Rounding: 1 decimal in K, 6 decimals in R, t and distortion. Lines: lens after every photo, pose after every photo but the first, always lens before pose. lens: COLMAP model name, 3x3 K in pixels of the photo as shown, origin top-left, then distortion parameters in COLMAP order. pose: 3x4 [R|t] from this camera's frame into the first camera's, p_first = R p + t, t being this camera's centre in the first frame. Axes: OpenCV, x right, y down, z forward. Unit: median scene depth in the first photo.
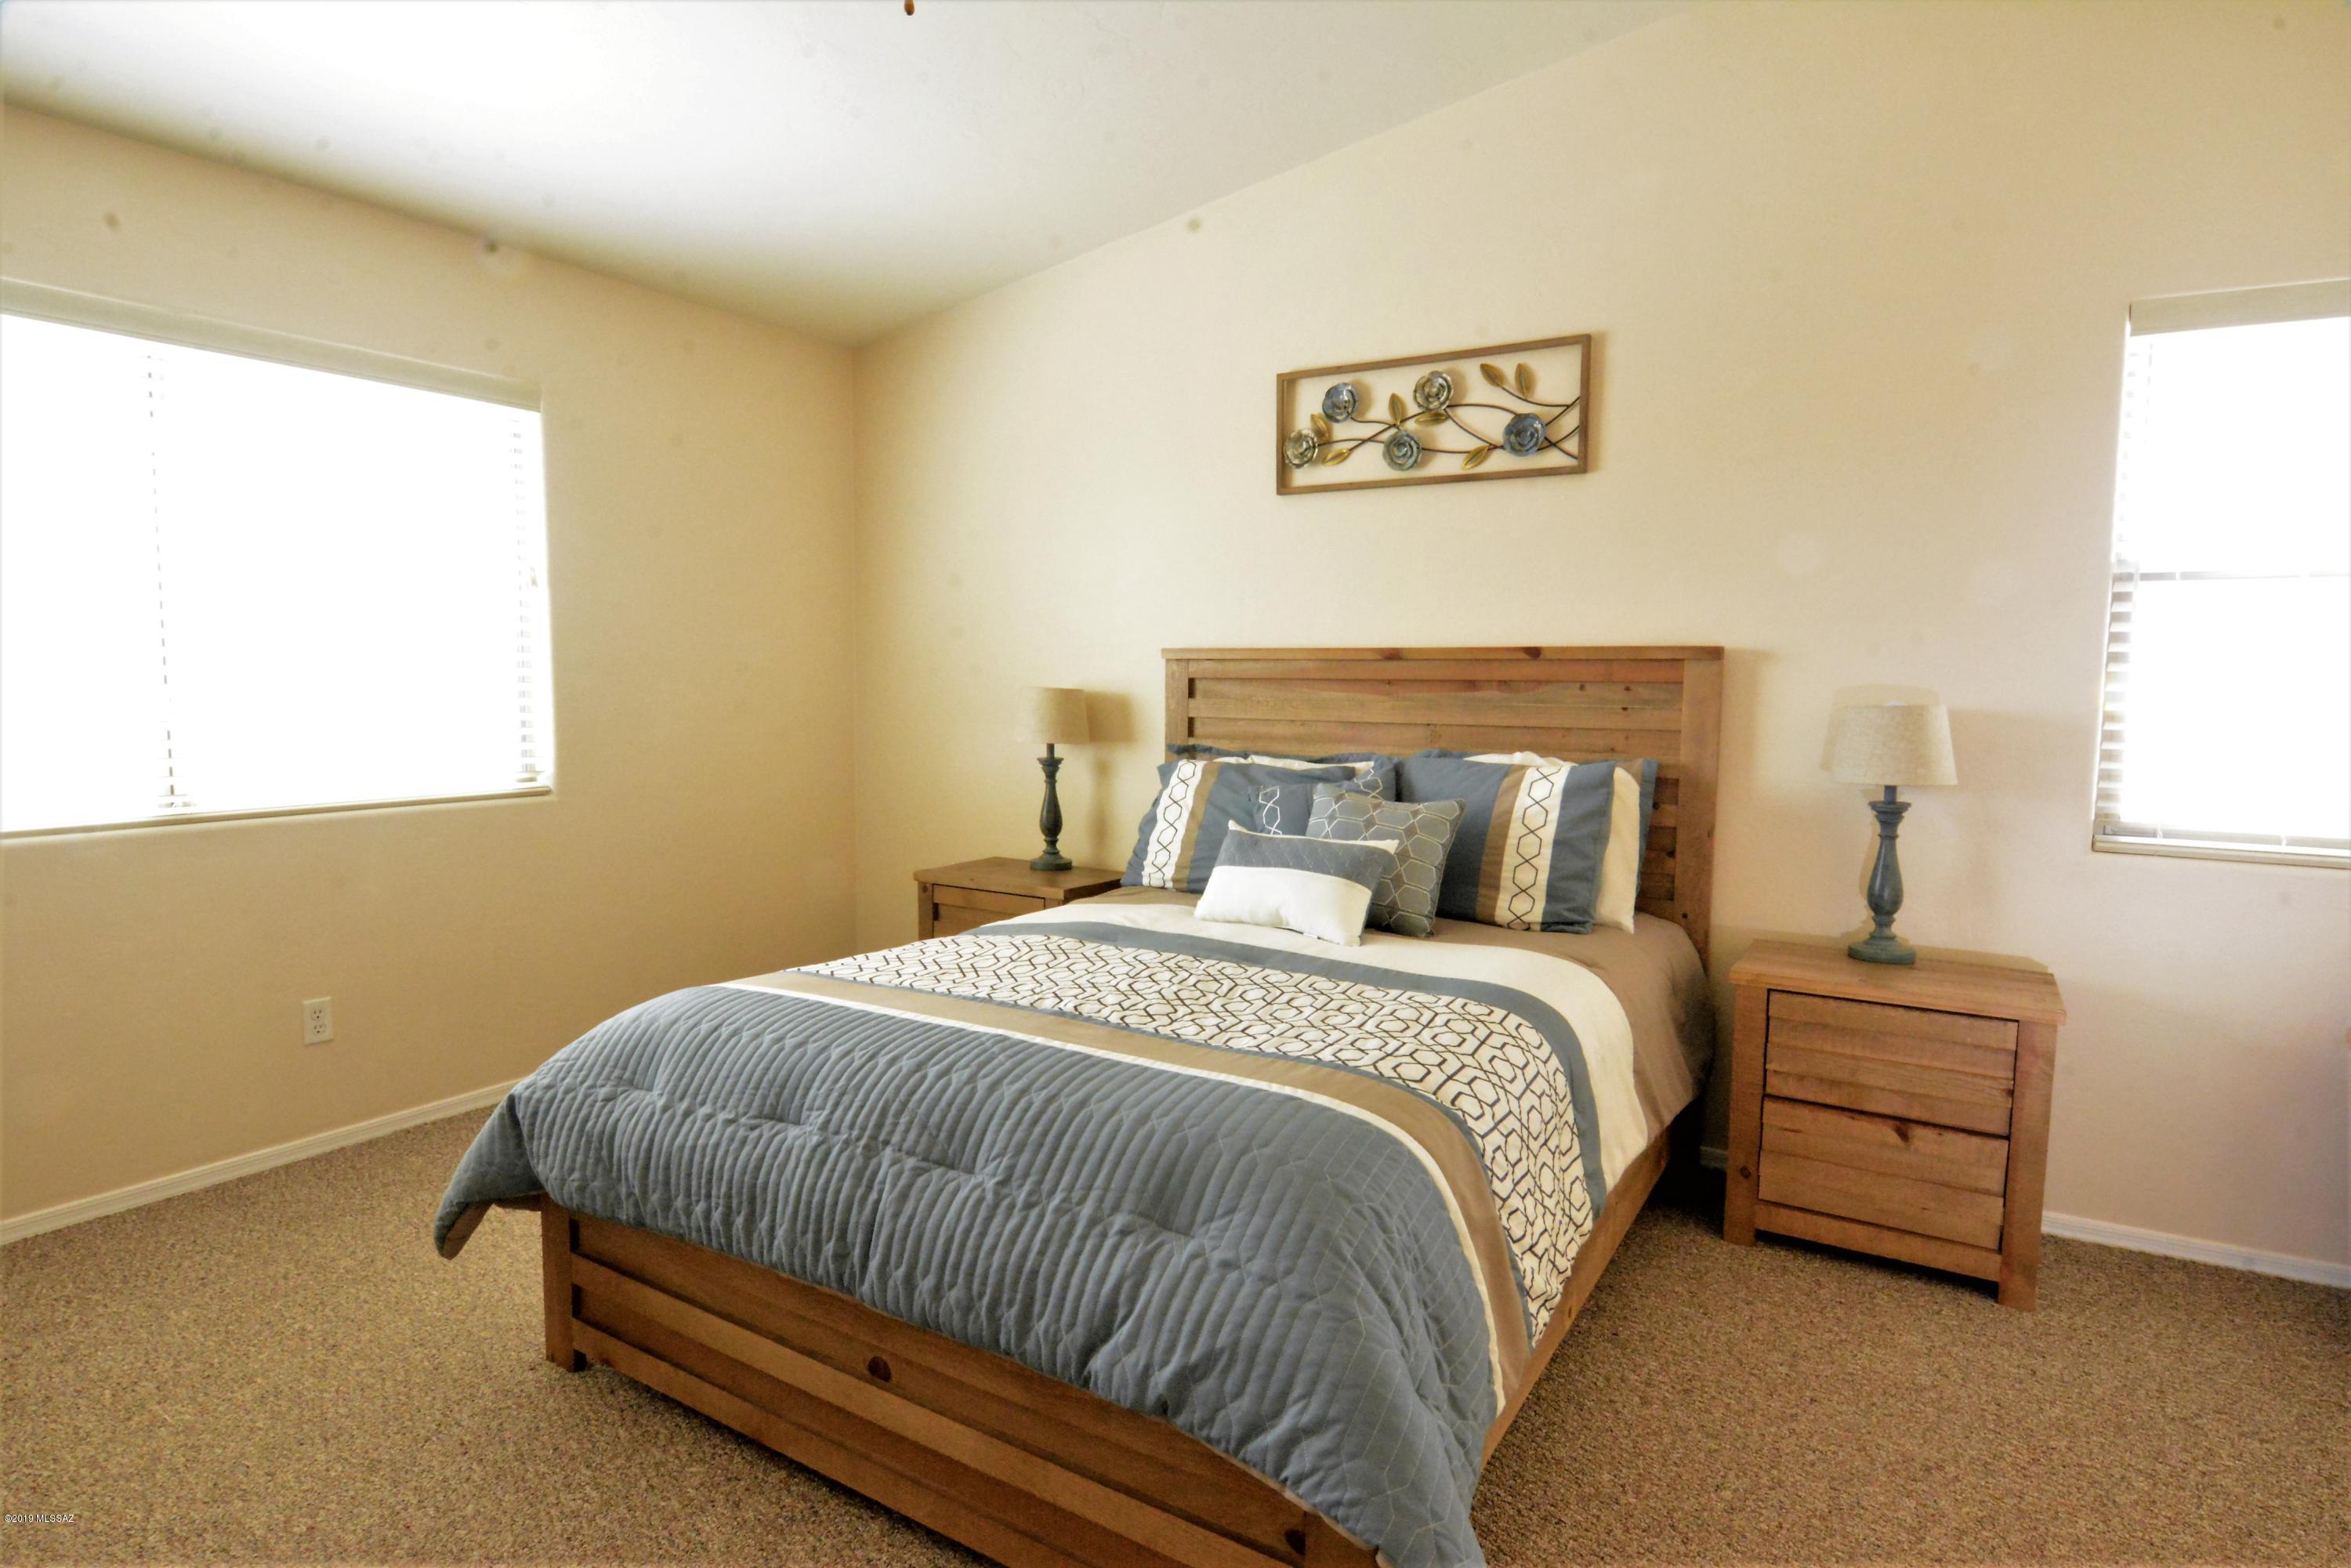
lens RADIAL K [[1251.4, 0, 1184.6], [0, 1251.4, 783.6], [0, 0, 1]] dist [-0.014065, -0.001406]
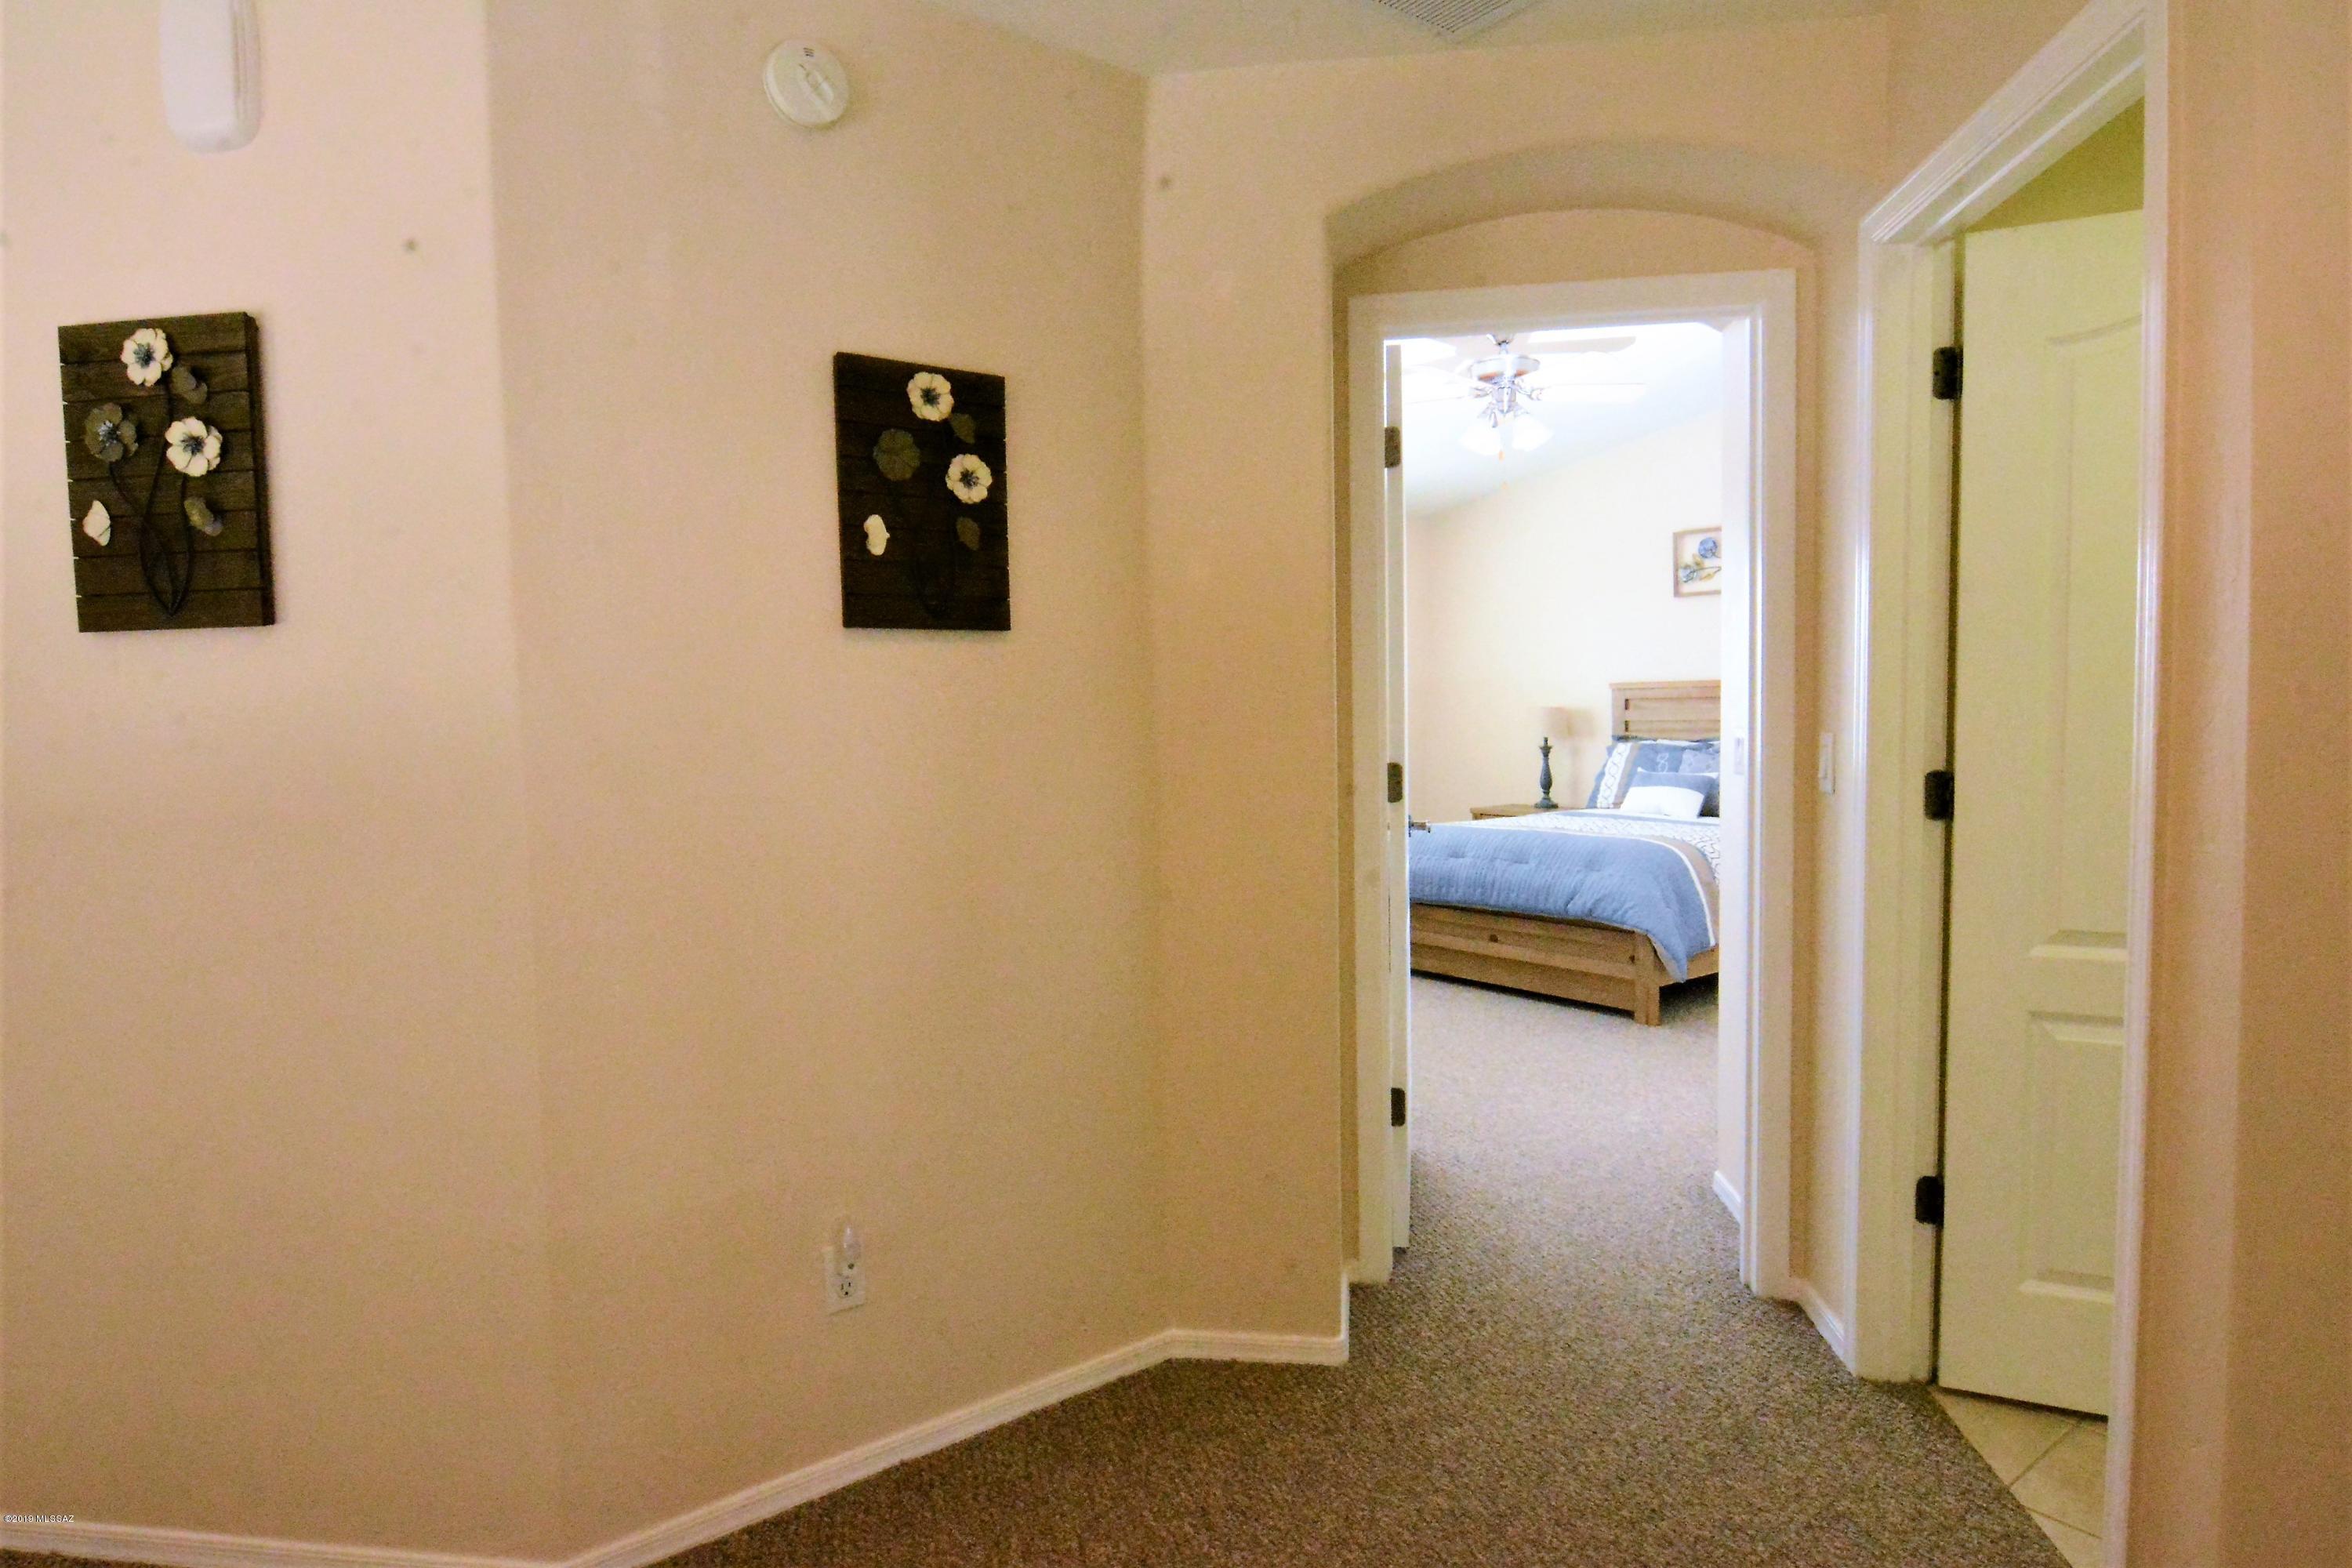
lens RADIAL K [[1252.0, 0, 1185.1], [0, 1252.0, 783.6], [0, 0, 1]] dist [-0.014065, -0.001406]
pose [[0.930230, -0.007566, -0.366898, 0.082980], [0.000466, 0.999811, -0.019436, 0.082226], [0.366976, 0.017909, 0.930058, -1.027932]]
